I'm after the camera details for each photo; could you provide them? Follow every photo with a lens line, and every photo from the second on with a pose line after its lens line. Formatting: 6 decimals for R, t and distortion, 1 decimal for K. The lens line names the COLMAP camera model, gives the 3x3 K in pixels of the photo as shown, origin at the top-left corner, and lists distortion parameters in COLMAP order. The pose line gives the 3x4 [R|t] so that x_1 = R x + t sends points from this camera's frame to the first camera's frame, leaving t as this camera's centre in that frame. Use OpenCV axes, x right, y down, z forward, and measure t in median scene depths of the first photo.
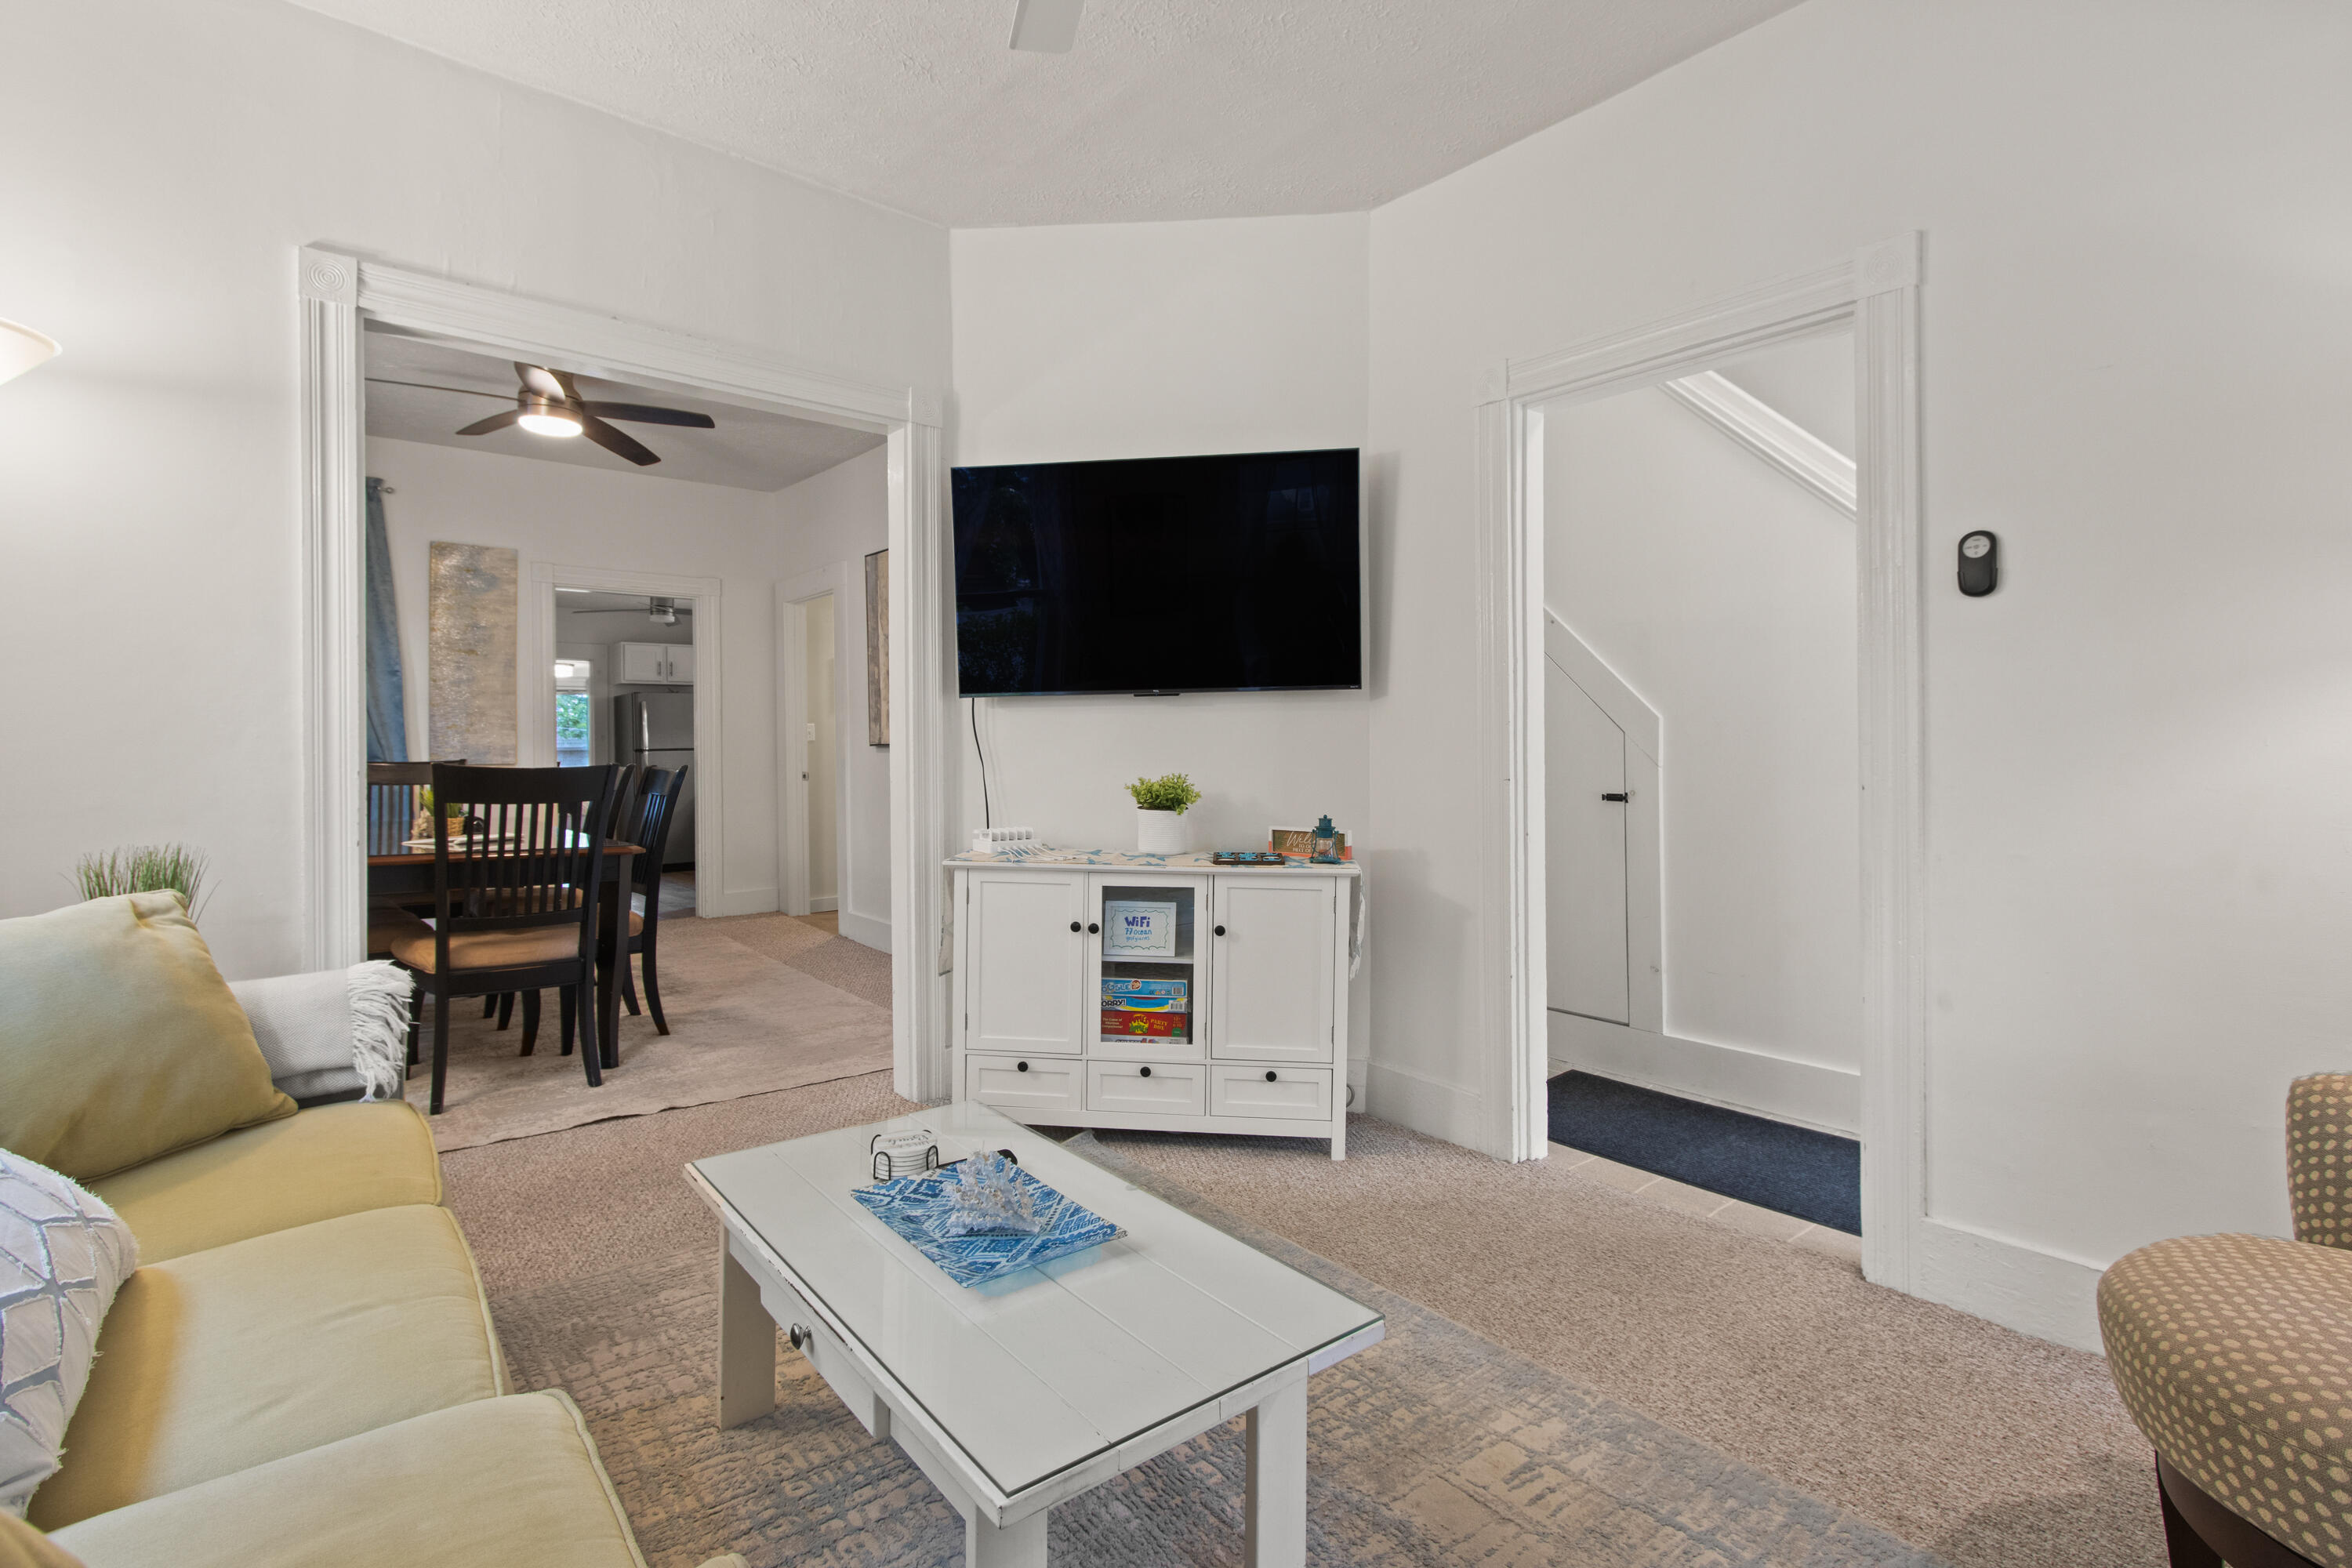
lens RADIAL K [[1091.1, 0, 1180.0], [0, 1091.1, 742.9], [0, 0, 1]] dist [0.009489, 0.000852]
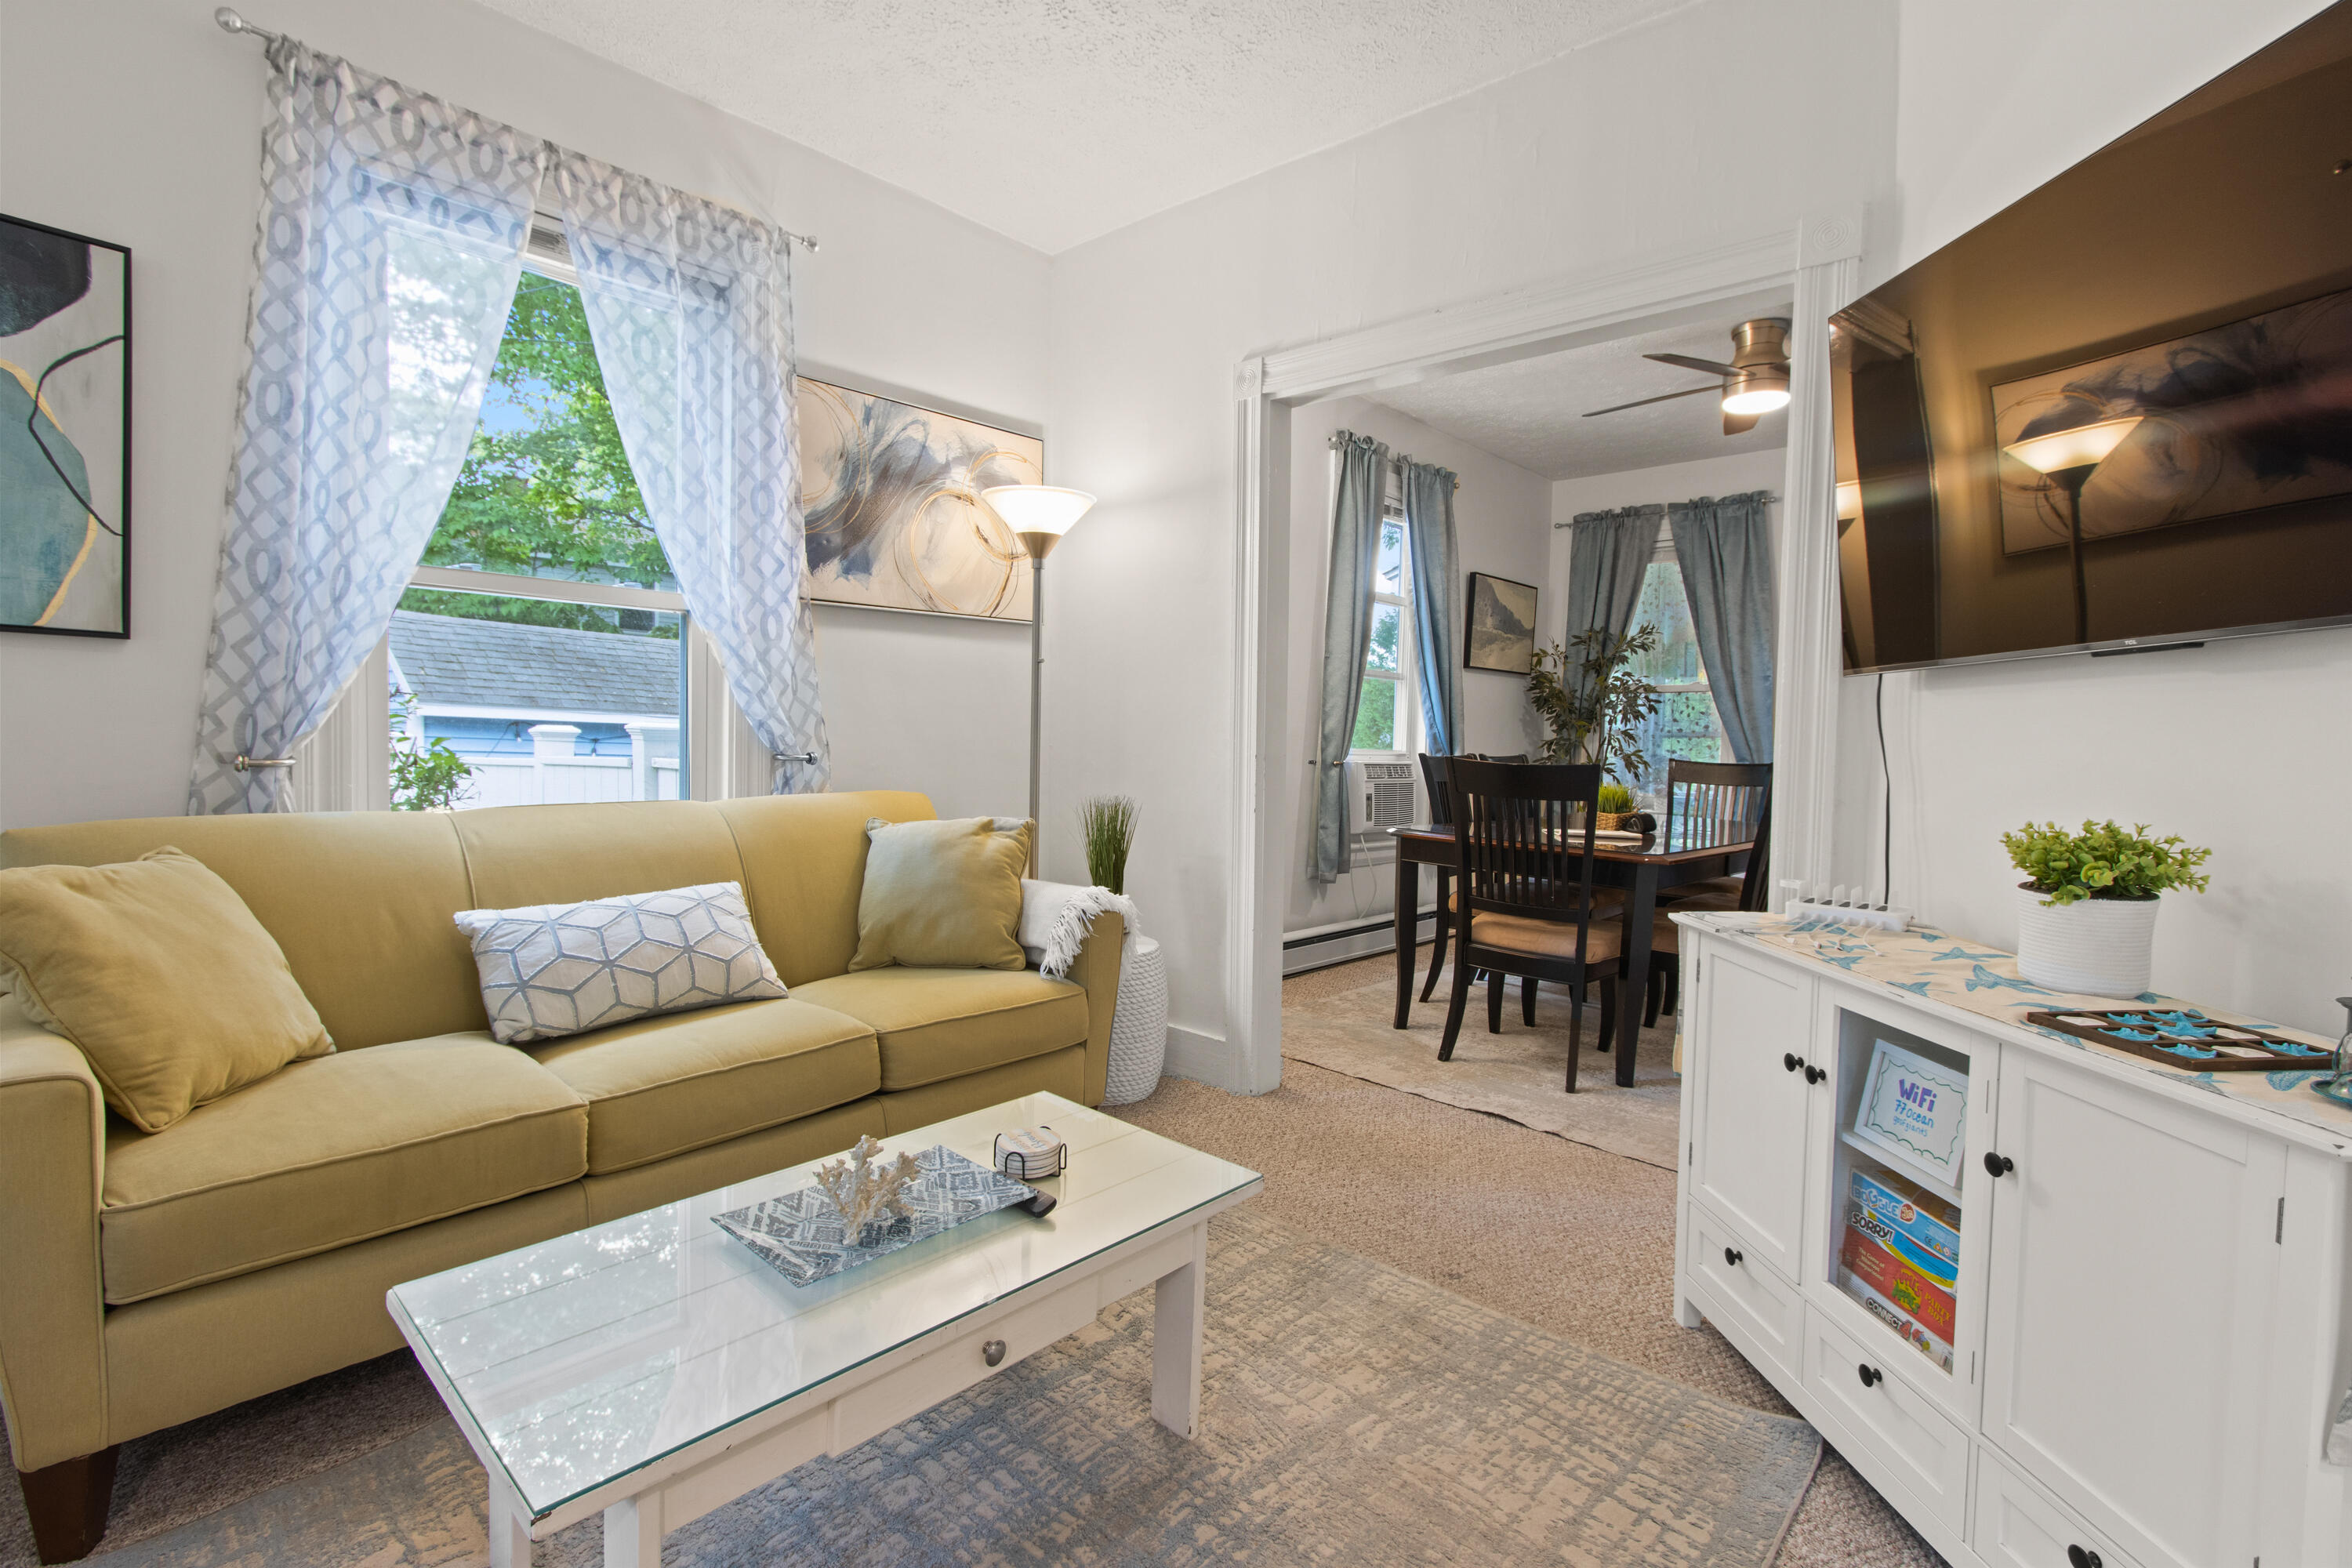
lens RADIAL K [[1091.1, 0, 1177.7], [0, 1091.1, 778.5], [0, 0, 1]] dist [0.009489, 0.000852]
pose [[0.150255, 0.047293, -0.987516, 0.412561], [-0.023416, 0.998745, 0.044268, -0.001275], [0.988370, 0.016472, 0.151174, 0.566673]]
